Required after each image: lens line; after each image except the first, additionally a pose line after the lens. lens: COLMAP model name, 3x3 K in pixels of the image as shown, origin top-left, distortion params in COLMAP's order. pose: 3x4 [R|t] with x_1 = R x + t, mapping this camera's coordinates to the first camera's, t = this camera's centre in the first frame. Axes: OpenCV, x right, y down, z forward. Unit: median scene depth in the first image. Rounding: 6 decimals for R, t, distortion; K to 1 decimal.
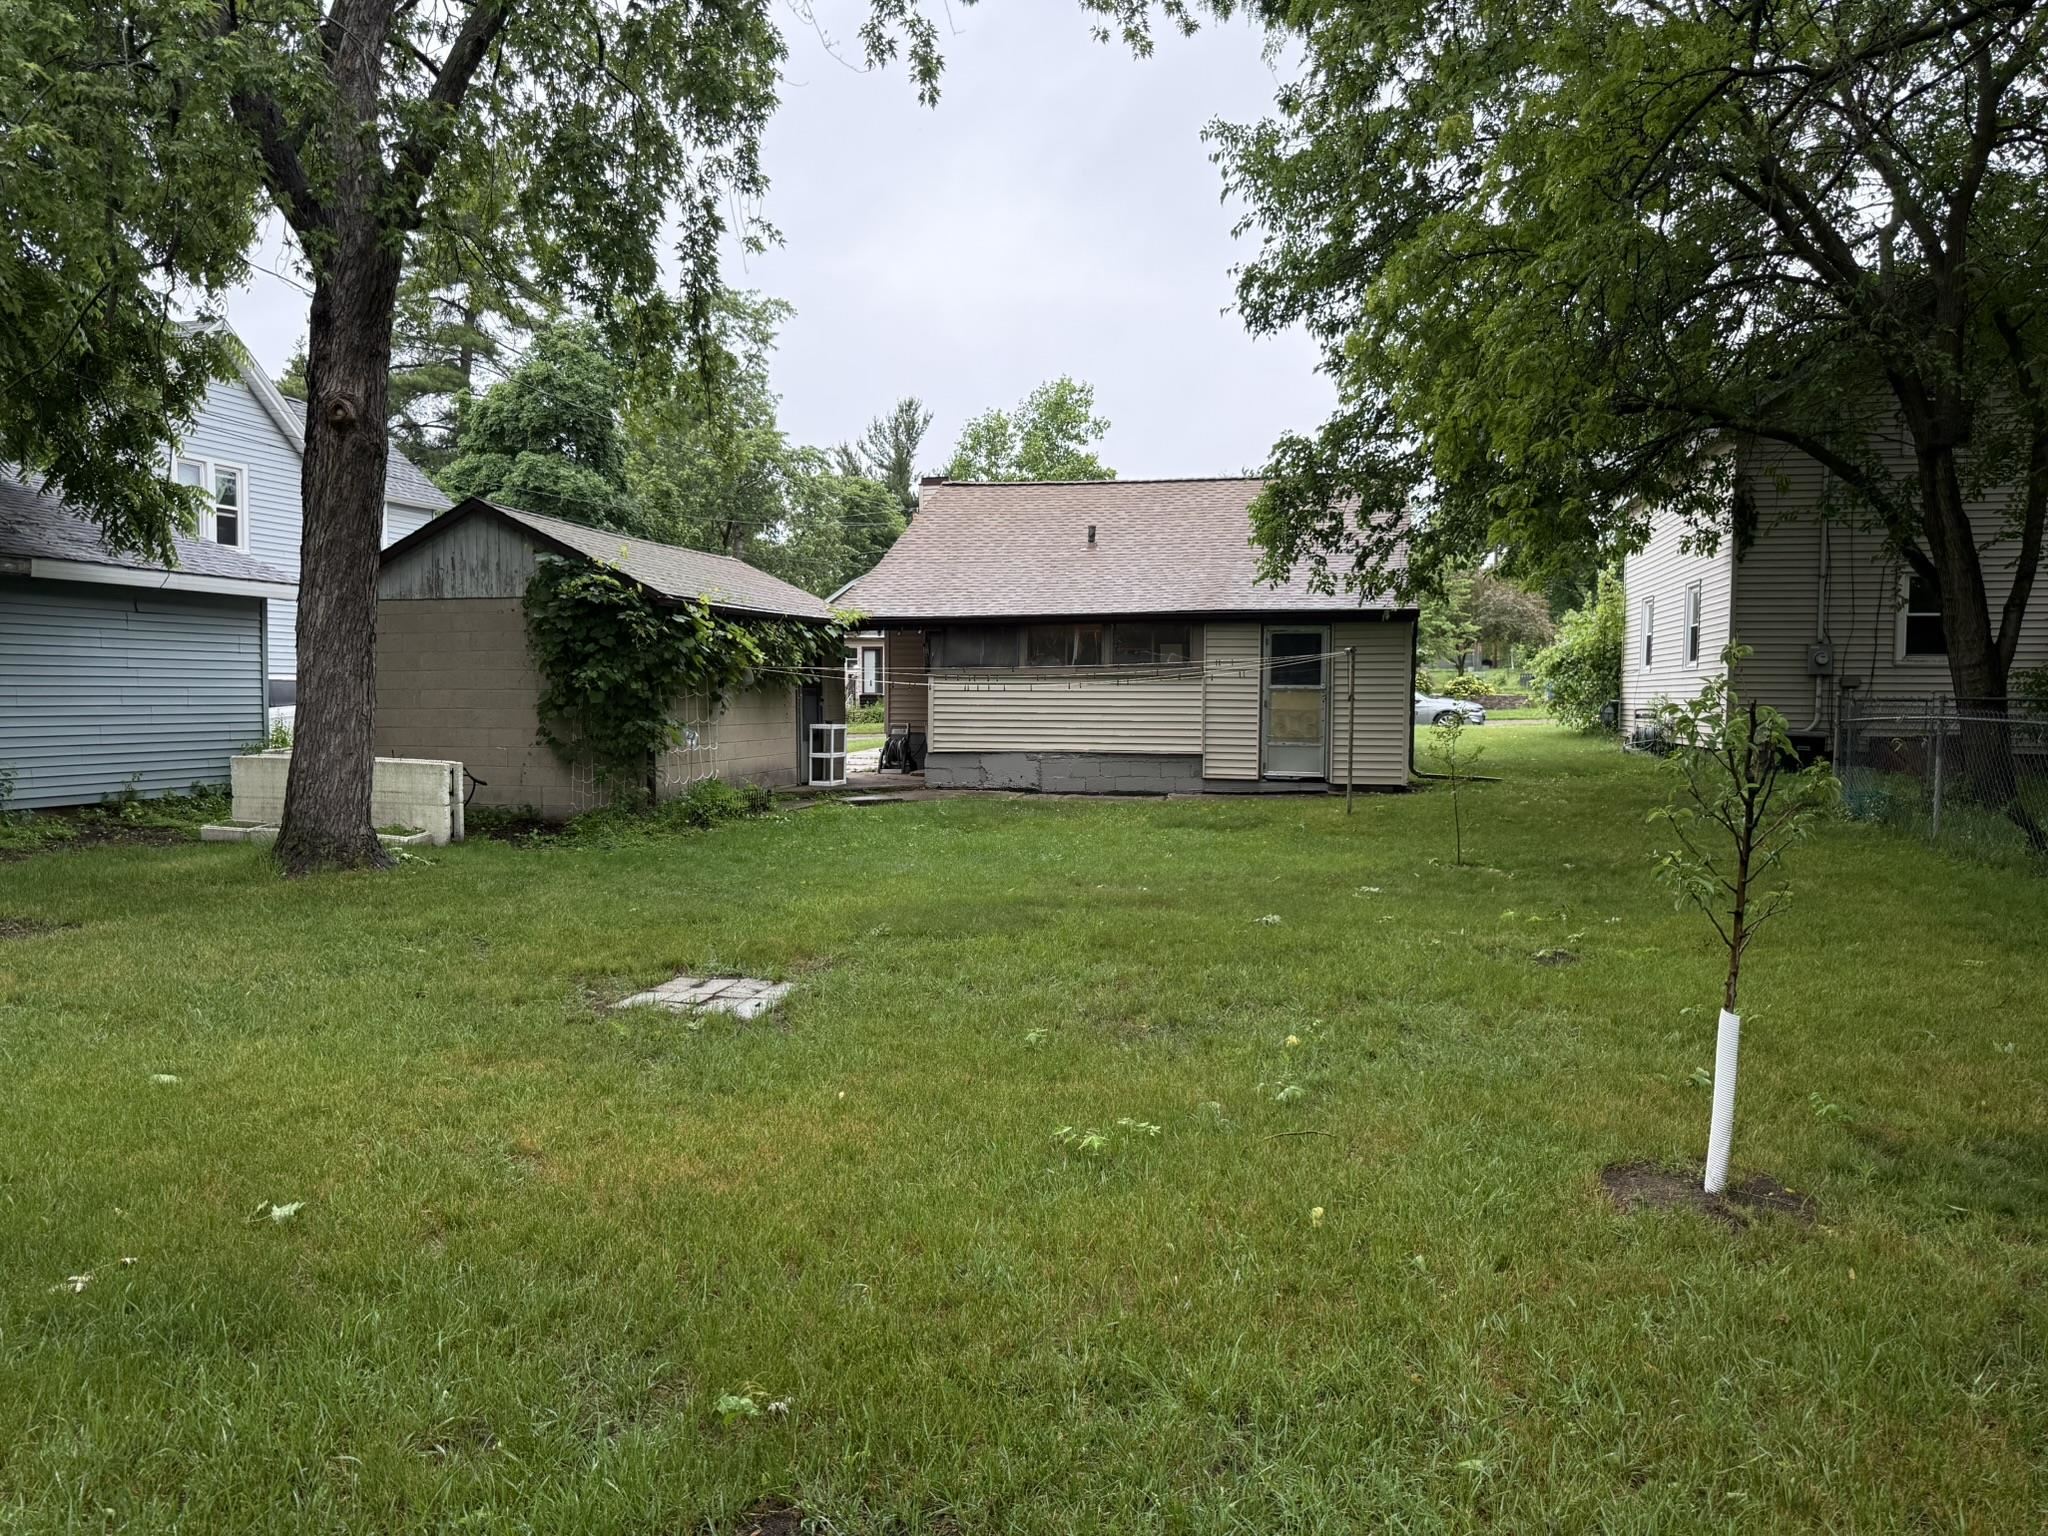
lens RADIAL K [[1444.3, 0, 1024.0], [0, 1444.3, 768.0], [0, 0, 1]] dist [0.075588, -0.101793]
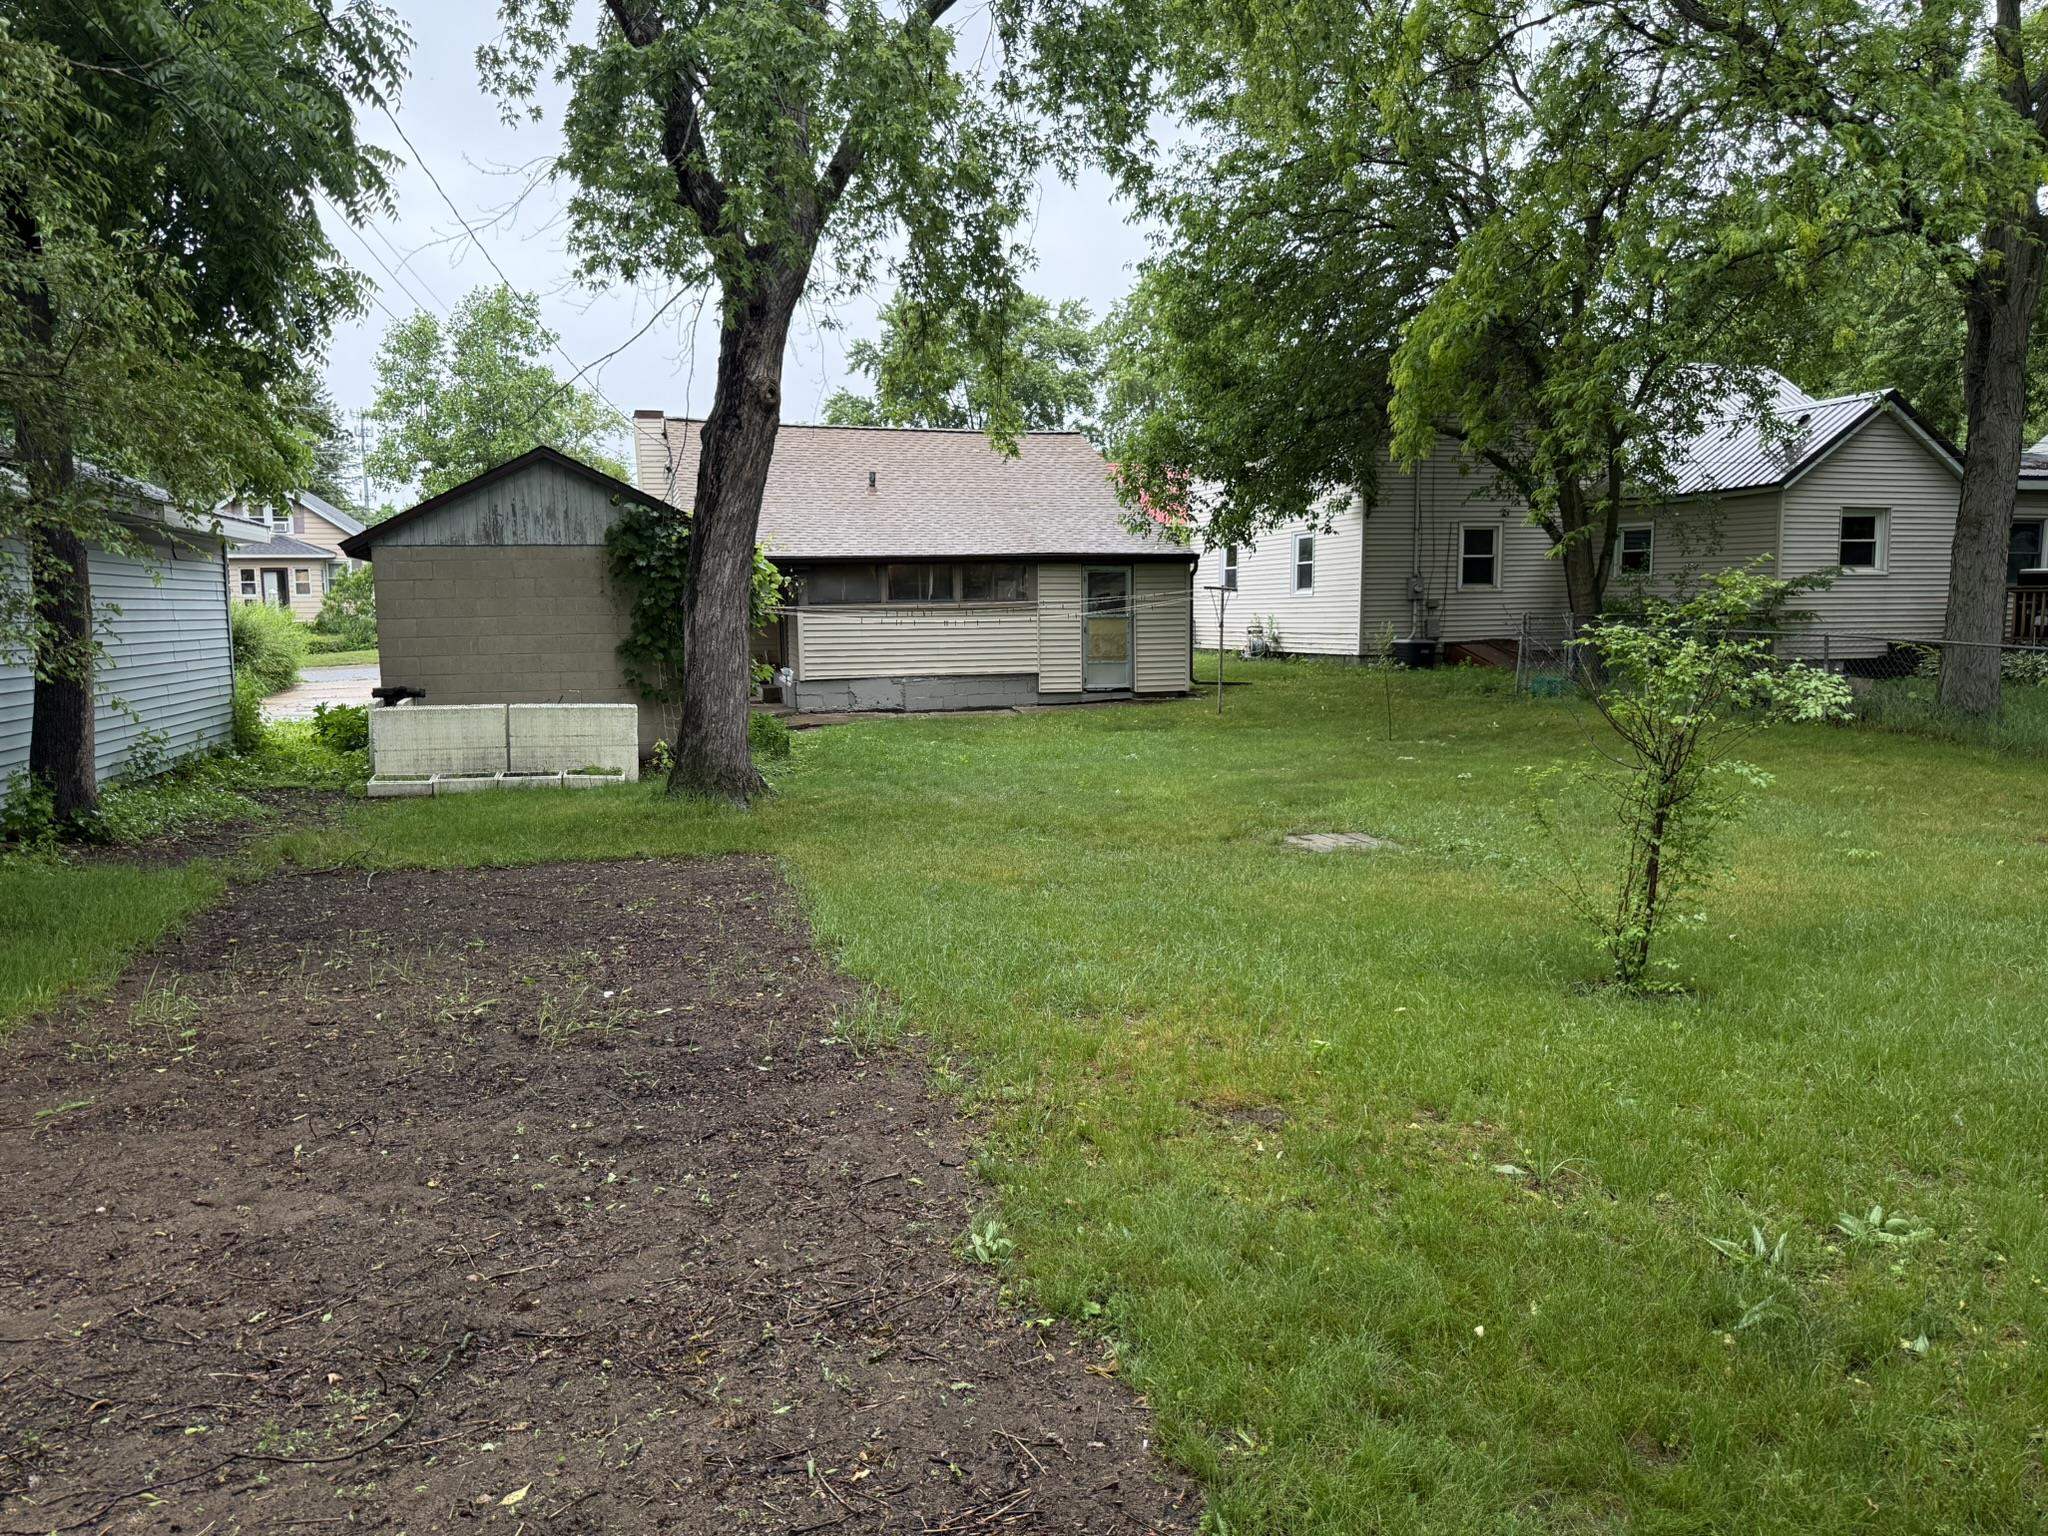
lens RADIAL K [[1444.3, 0, 1024.0], [0, 1444.3, 768.0], [0, 0, 1]] dist [0.075588, -0.101793]
pose [[0.880405, -0.068332, 0.469273, -0.458645], [0.040830, 0.996812, 0.068548, -0.013592], [-0.472461, -0.041190, 0.880389, -0.053478]]
